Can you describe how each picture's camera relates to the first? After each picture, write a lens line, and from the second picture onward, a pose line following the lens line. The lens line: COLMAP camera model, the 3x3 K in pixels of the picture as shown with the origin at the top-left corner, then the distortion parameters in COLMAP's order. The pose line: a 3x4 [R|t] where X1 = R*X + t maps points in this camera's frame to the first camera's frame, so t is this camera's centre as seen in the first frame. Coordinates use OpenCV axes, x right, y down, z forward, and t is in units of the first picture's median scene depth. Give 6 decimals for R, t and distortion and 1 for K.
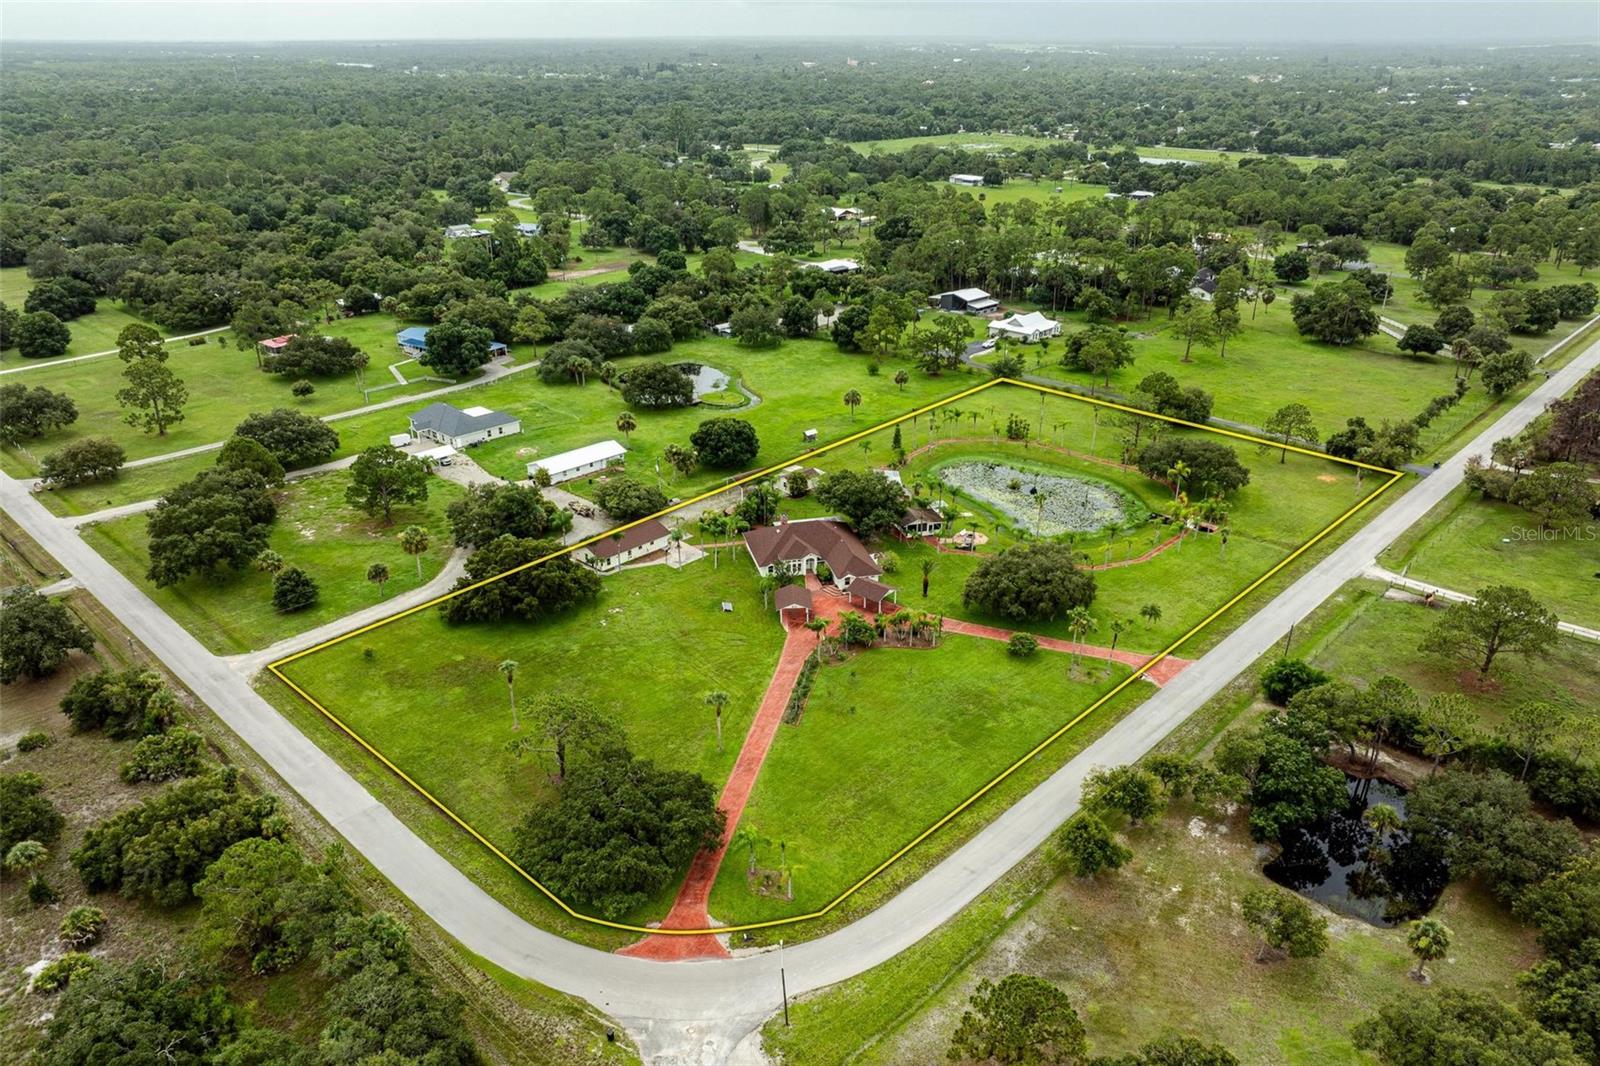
lens RADIAL K [[1145.8, 0, 800.0], [0, 1145.8, 533.0], [0, 0, 1]] dist [-0.019102, -0.004811]
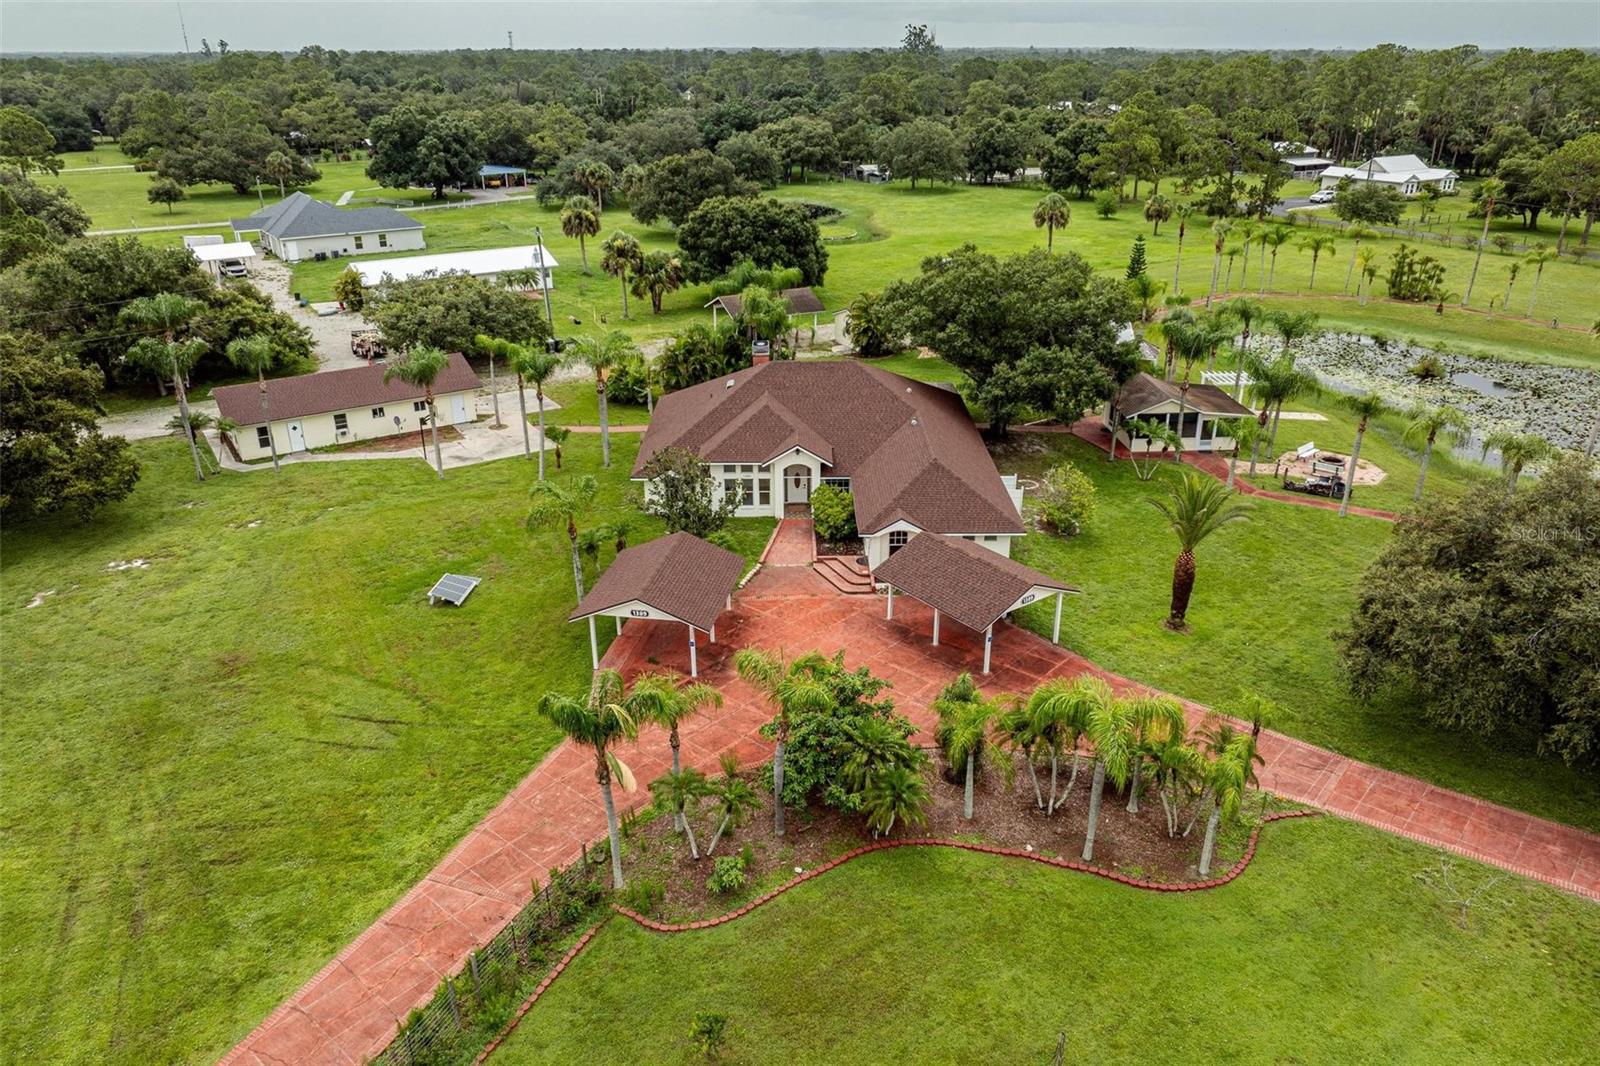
lens RADIAL K [[1125.8, 0, 800.0], [0, 1125.8, 533.0], [0, 0, 1]] dist [-0.040367, 0.028171]
pose [[0.973893, 0.090151, -0.208338, 0.074125], [-0.091445, 0.995804, 0.003433, 0.039360], [0.207773, 0.015708, 0.978051, 0.706624]]
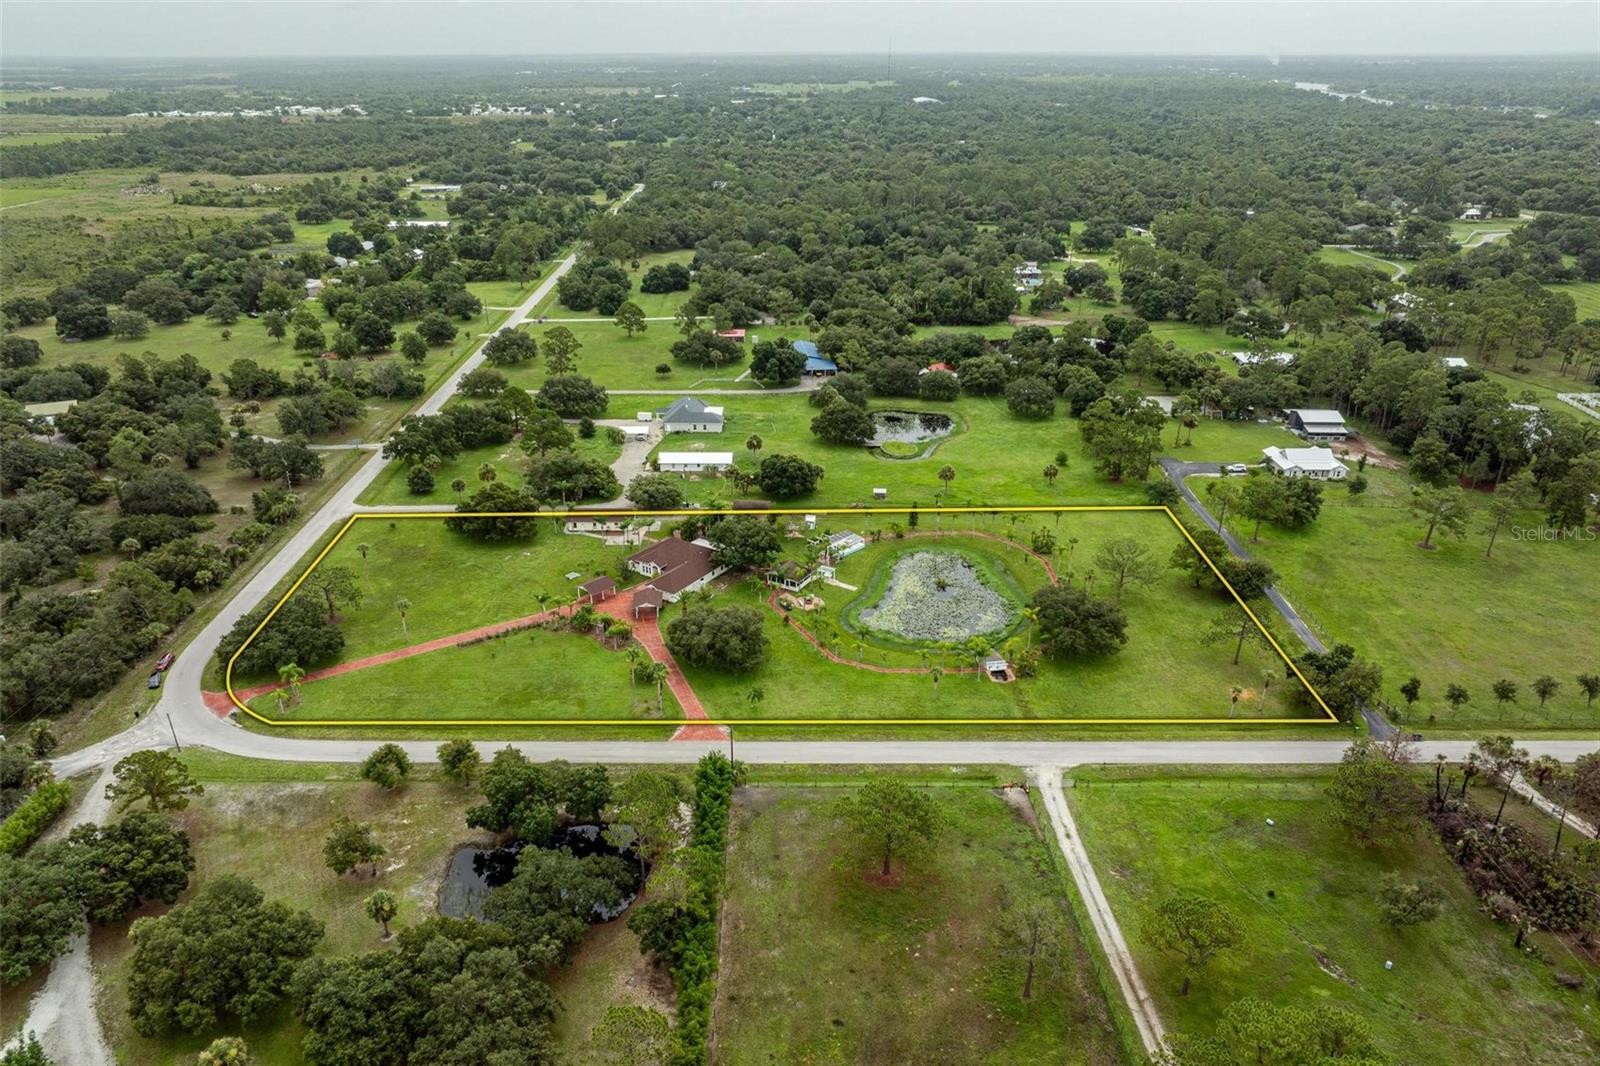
lens RADIAL K [[1150.4, 0, 769.1], [0, 1150.4, 532.9], [0, 0, 1]] dist [-0.009251, -0.003078]
pose [[0.685091, 0.284841, -0.670459, 0.928832], [-0.290727, 0.950818, 0.106878, -0.183394], [0.667928, 0.121699, 0.734208, 0.155666]]
